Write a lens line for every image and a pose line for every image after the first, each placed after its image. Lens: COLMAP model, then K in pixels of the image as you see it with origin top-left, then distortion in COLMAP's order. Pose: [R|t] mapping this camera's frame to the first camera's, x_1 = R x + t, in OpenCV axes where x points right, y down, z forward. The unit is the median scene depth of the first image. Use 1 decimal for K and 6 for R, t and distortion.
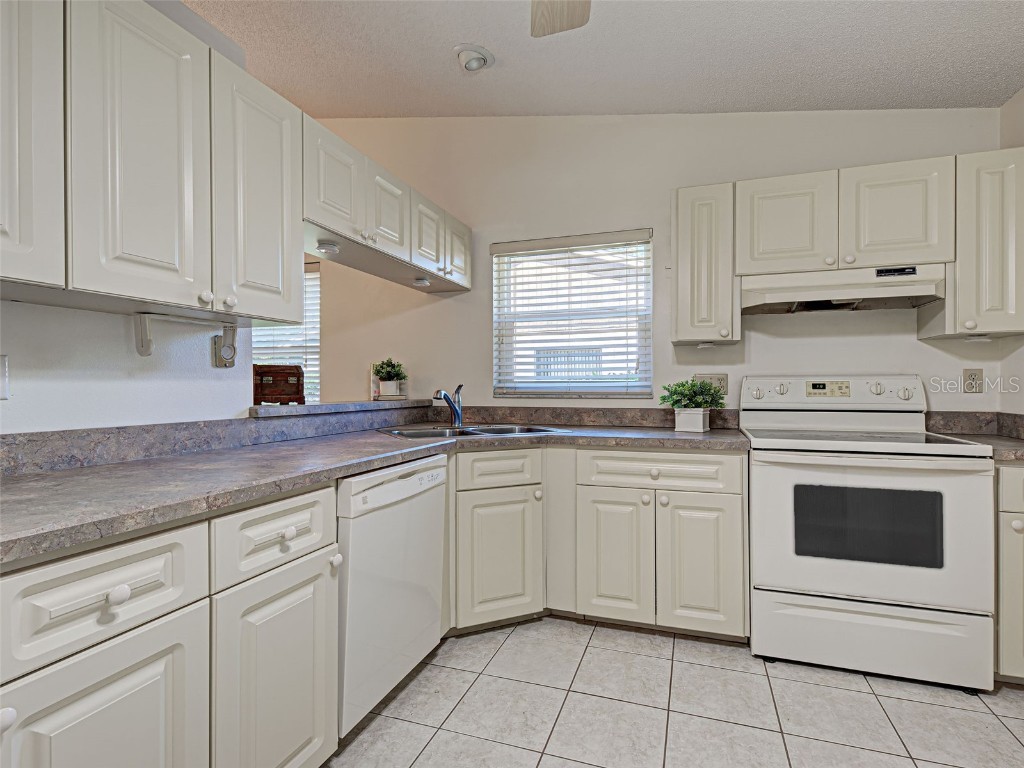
lens RADIAL K [[548.5, 0, 472.1], [0, 548.5, 383.7], [0, 0, 1]] dist [0.003583, 0.000699]
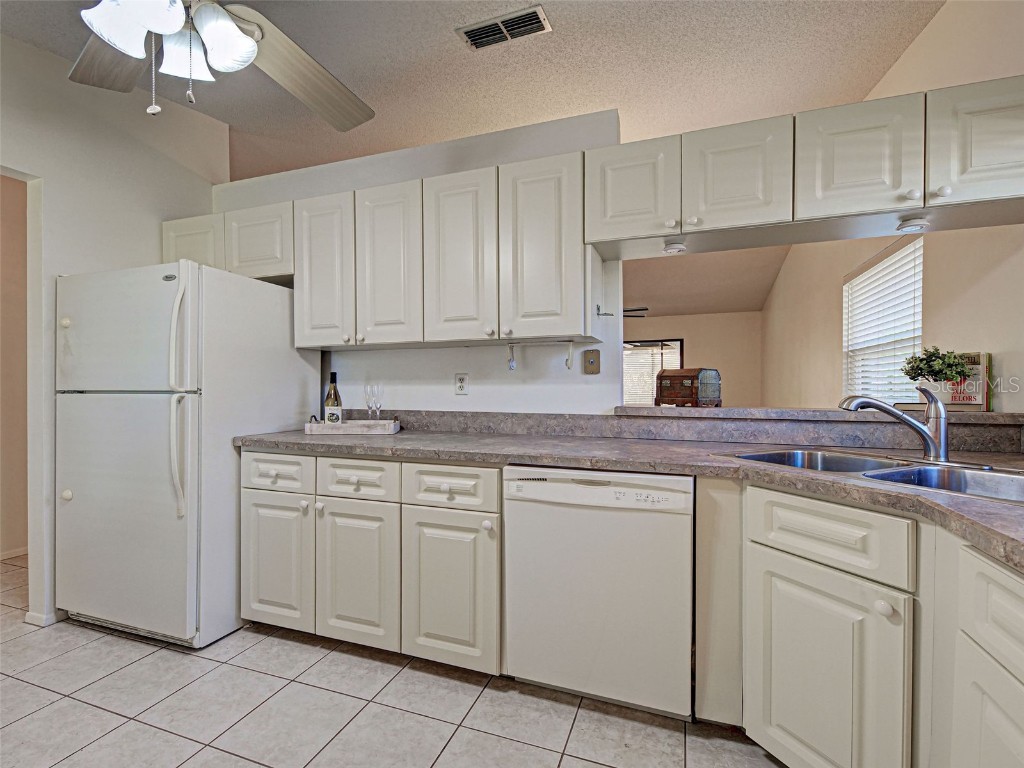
lens RADIAL K [[468.6, 0, 512.3], [0, 468.6, 389.3], [0, 0, 1]] dist [0.004719, -0.000100]
pose [[0.033929, 0.005778, -0.999408, 0.644147], [0.003350, 0.999977, 0.005895, -0.001425], [0.999419, -0.003548, 0.033909, 0.777239]]
